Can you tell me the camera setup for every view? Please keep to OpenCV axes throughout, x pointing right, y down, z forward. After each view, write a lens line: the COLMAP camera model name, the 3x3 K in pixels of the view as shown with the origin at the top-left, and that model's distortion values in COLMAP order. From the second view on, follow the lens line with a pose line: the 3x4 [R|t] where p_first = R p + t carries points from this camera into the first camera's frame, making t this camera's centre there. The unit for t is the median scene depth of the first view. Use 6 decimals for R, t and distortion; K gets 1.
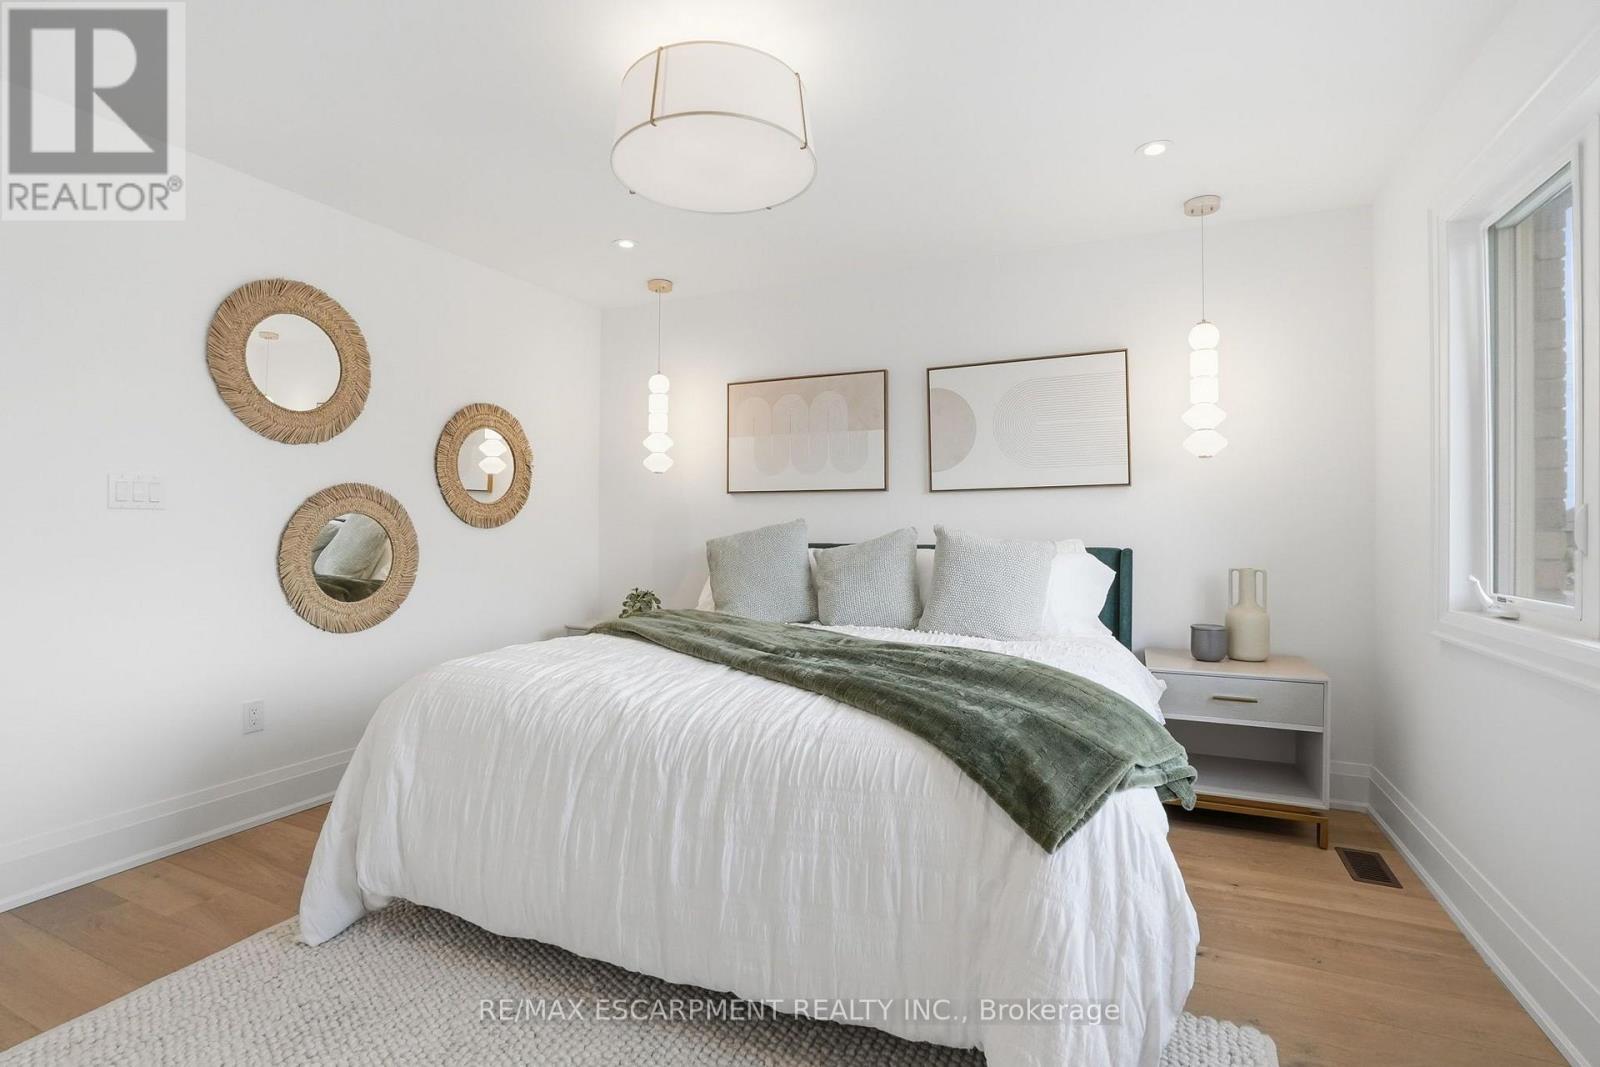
lens RADIAL K [[748.8, 0, 801.1], [0, 748.8, 551.1], [0, 0, 1]] dist [-0.062084, 0.020565]
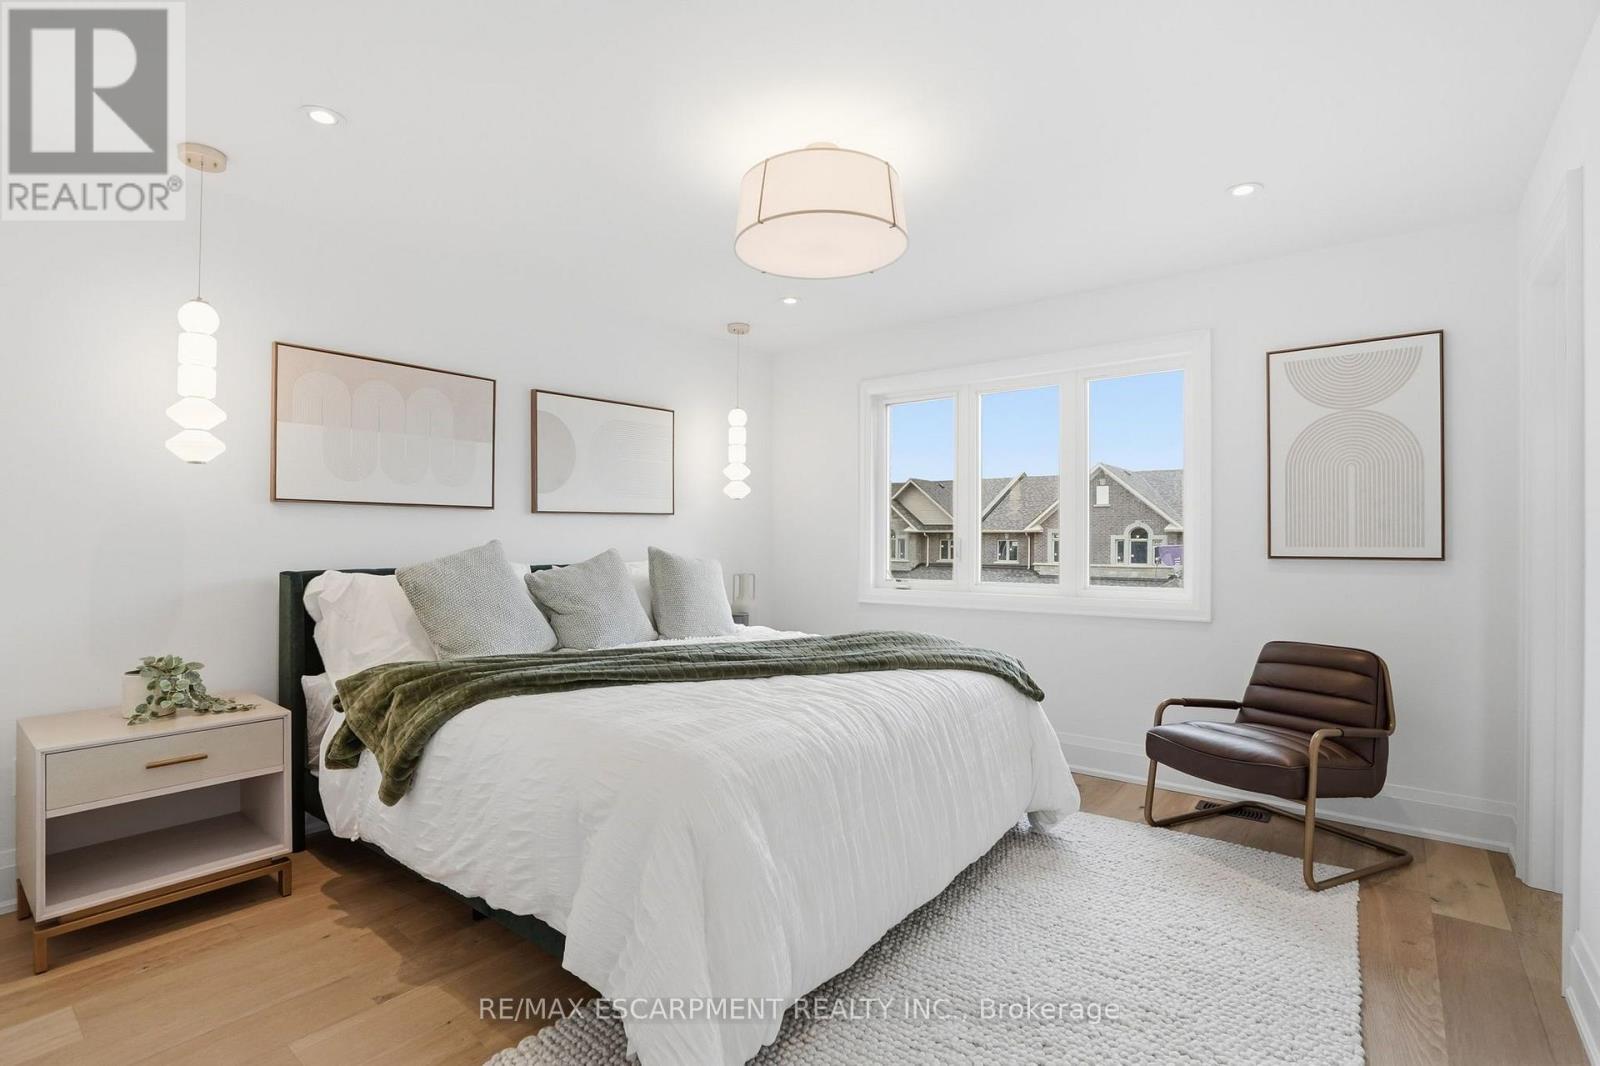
lens RADIAL K [[748.8, 0, 801.1], [0, 748.8, 550.6], [0, 0, 1]] dist [-0.062084, 0.020565]
pose [[0.247306, -0.020158, 0.968728, -0.711240], [0.022651, 0.999631, 0.015018, -0.034074], [-0.968673, 0.018229, 0.247671, 0.406946]]
